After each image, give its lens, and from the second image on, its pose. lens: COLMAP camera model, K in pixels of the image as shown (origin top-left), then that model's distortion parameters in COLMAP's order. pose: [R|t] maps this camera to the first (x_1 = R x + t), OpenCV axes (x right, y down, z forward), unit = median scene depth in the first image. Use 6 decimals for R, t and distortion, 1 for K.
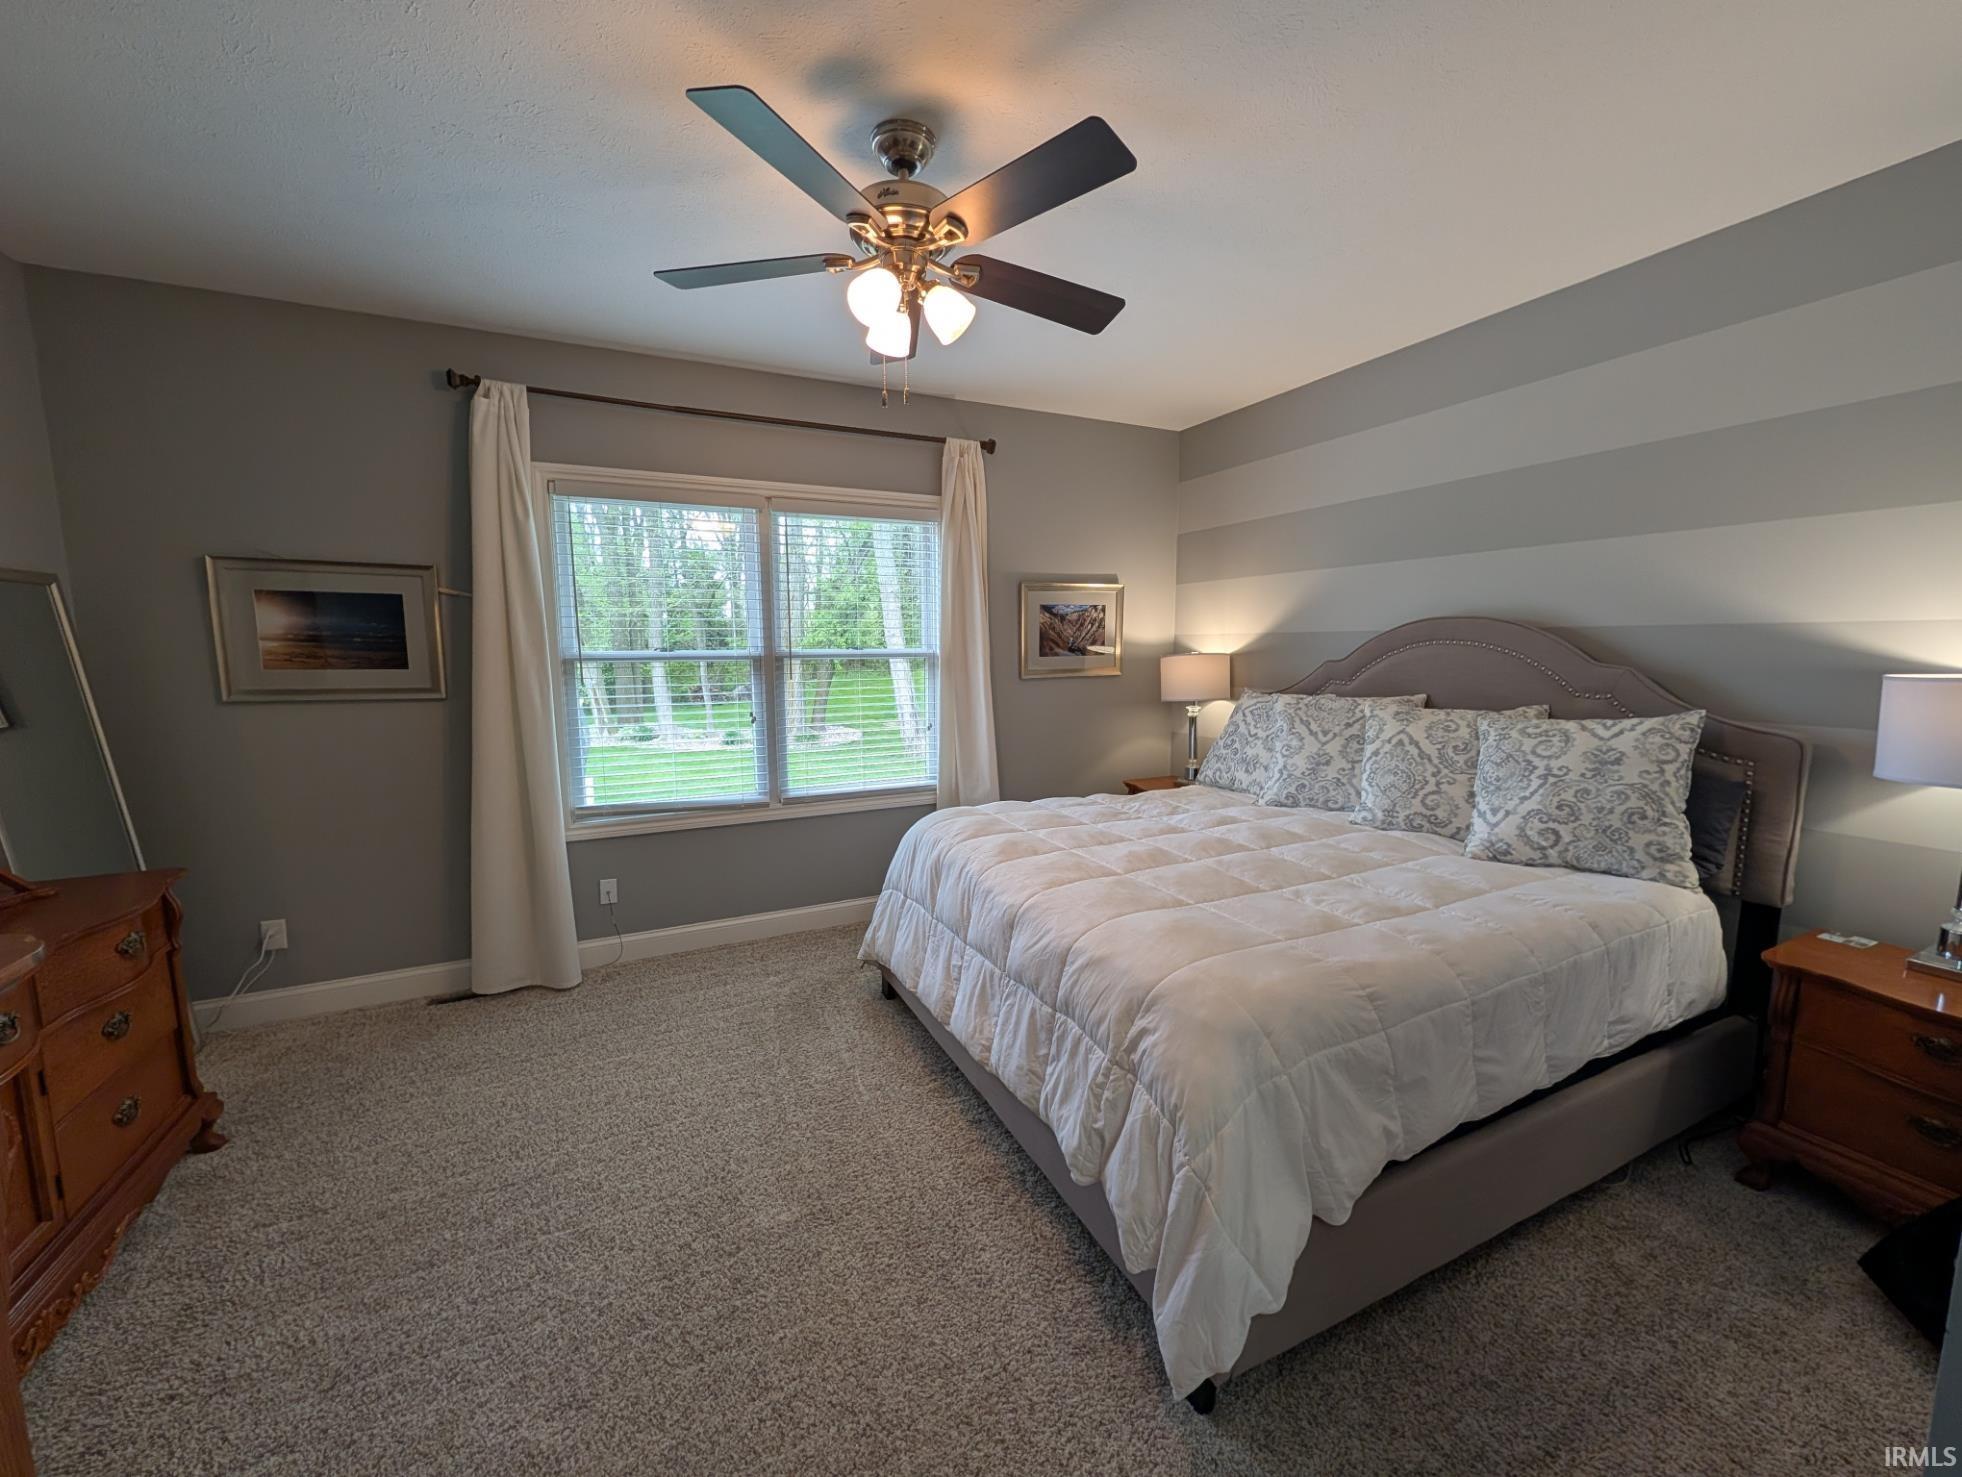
lens RADIAL K [[759.4, 0, 990.5], [0, 759.4, 734.0], [0, 0, 1]] dist [0.001469, -0.000408]
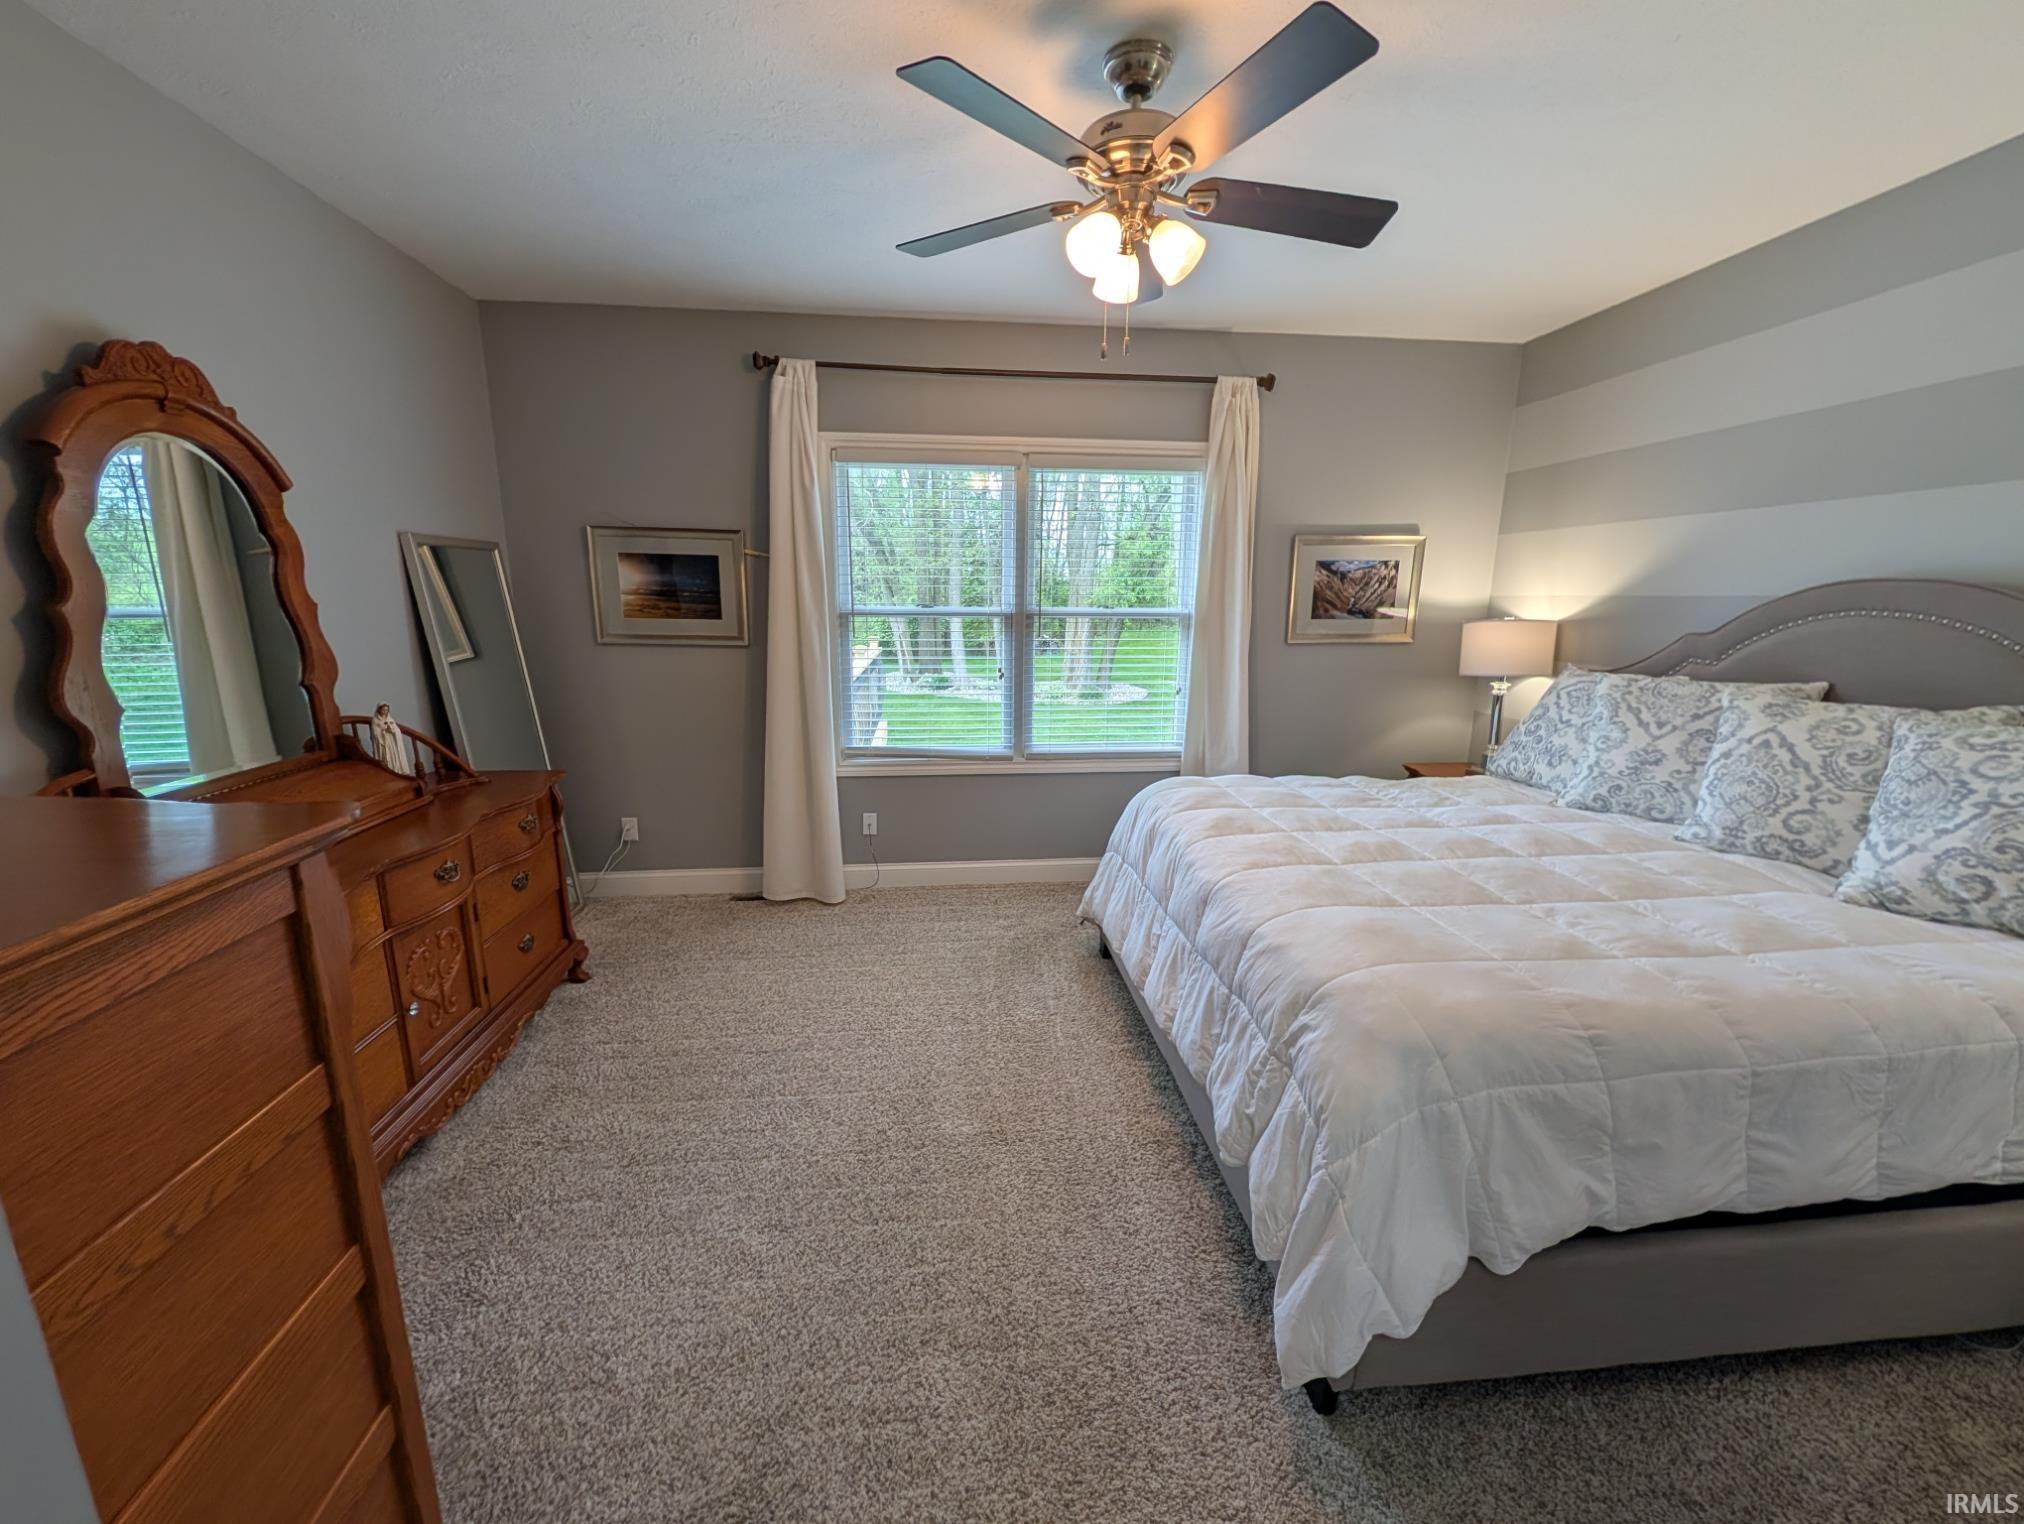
lens RADIAL K [[783.4, 0, 1008.3], [0, 783.4, 758.0], [0, 0, 1]] dist [0.001469, -0.000408]
pose [[0.940856, 0.079728, -0.329293, 0.101329], [-0.052457, 0.994477, 0.090901, -0.008383], [0.334722, -0.068251, 0.939842, -0.014111]]
